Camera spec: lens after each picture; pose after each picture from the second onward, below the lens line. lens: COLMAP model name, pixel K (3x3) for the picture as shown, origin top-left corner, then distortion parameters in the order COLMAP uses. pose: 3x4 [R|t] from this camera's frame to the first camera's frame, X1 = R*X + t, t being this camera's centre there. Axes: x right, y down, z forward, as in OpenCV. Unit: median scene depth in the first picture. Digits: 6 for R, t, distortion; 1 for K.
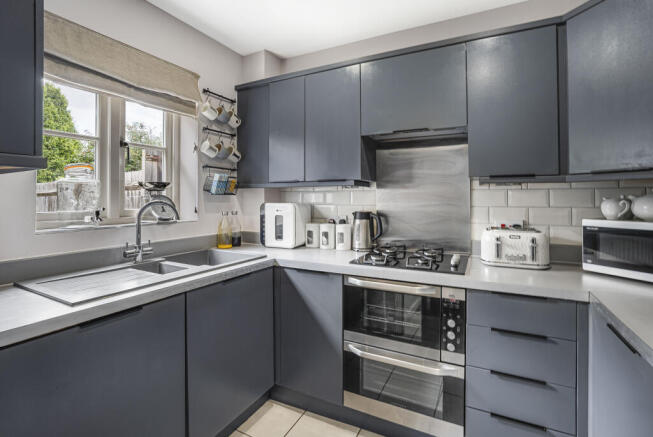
lens RADIAL K [[312.6, 0, 324.7], [0, 312.6, 201.3], [0, 0, 1]] dist [-0.039542, 0.000741]
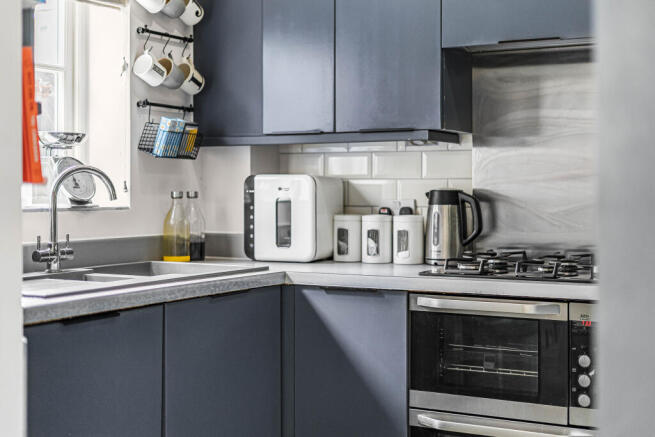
lens RADIAL K [[975.7, 0, 327.5], [0, 975.7, 218.5], [0, 0, 1]] dist [0.018156, 0.006315]
pose [[0.999845, 0.001087, -0.017600, -0.045710], [-0.000702, 0.999761, 0.021873, 0.043842], [0.017620, -0.021857, 0.999606, -0.622806]]
